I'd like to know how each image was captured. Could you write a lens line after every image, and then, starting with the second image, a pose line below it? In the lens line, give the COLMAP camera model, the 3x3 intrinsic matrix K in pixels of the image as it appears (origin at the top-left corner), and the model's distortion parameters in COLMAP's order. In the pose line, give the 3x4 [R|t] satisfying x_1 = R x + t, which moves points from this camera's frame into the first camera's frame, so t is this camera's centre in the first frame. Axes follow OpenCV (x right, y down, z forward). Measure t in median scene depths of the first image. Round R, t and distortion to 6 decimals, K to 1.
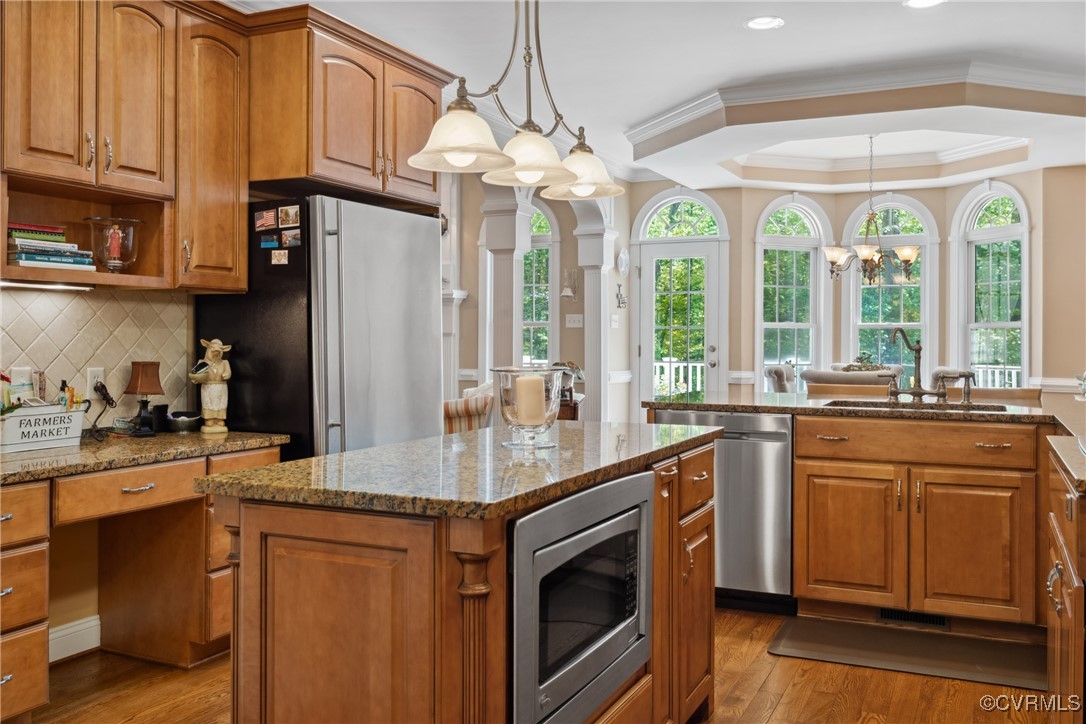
lens RADIAL K [[939.5, 0, 542.8], [0, 939.5, 356.2], [0, 0, 1]] dist [-0.003138, -0.002148]
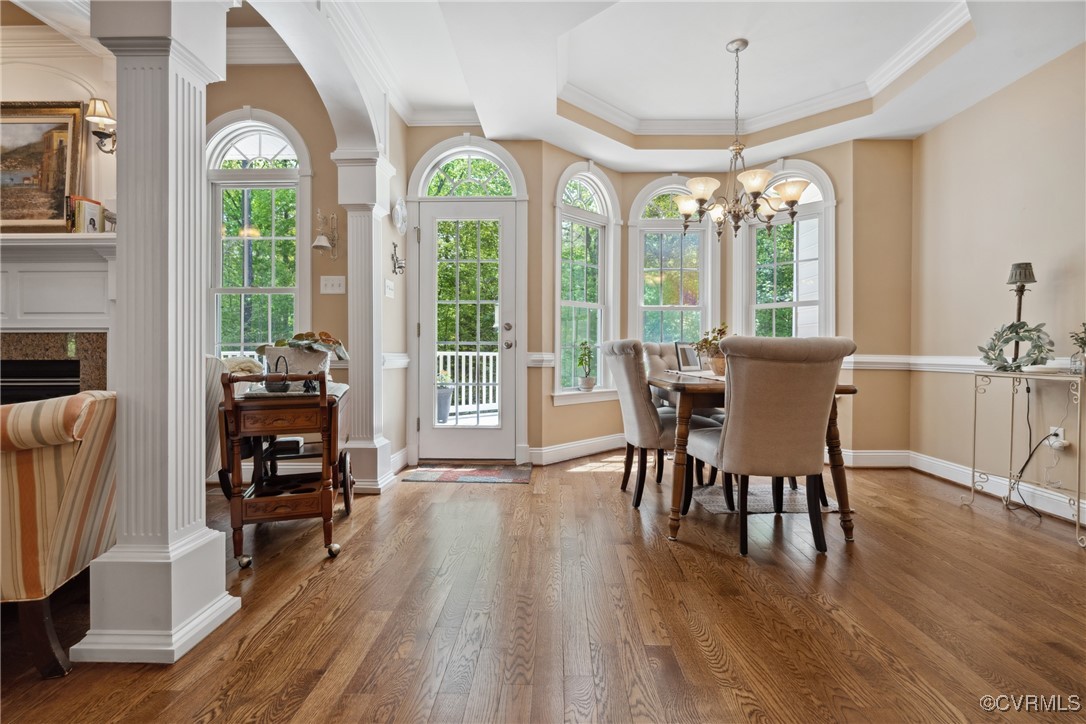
lens RADIAL K [[499.6, 0, 544.3], [0, 499.6, 352.3], [0, 0, 1]] dist [-0.000939, 0.000494]
pose [[0.911316, -0.000053, 0.411708, 0.023776], [0.007399, 0.999841, -0.016249, 0.023320], [-0.411642, 0.017854, 0.911171, 0.581676]]
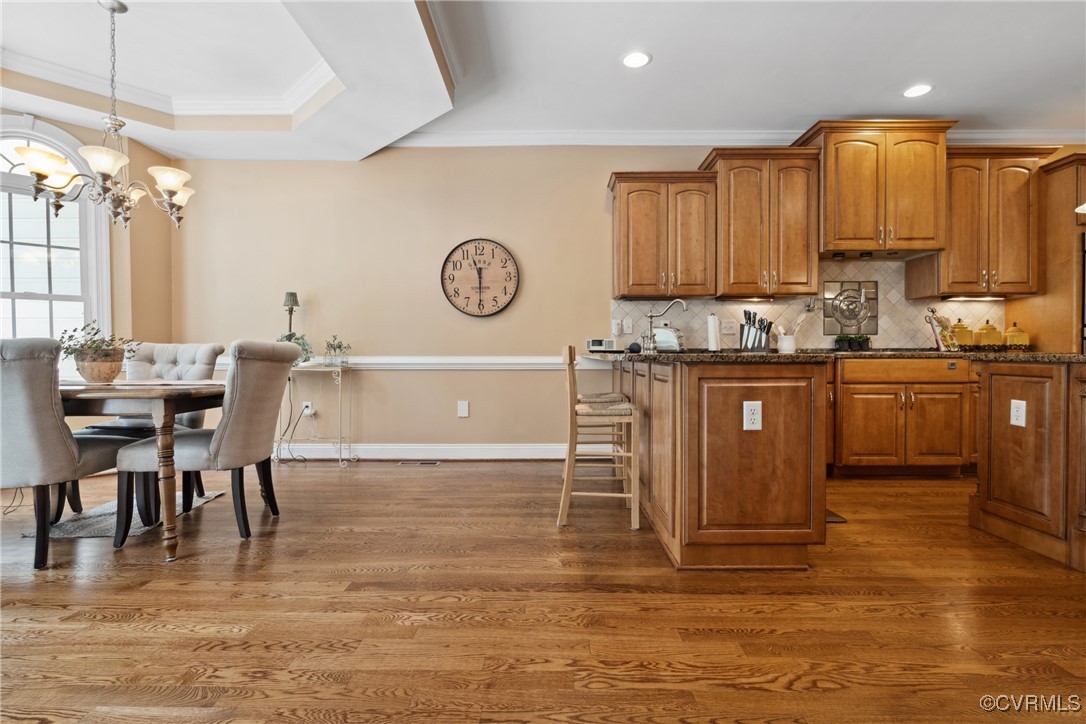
lens RADIAL K [[531.4, 0, 541.6], [0, 531.4, 361.0], [0, 0, 1]] dist [0.000221, 0.000156]
pose [[-0.414271, -0.015398, 0.910023, -0.117947], [0.022270, 0.999386, 0.027048, 0.018968], [-0.909881, 0.031471, -0.413674, 0.743785]]
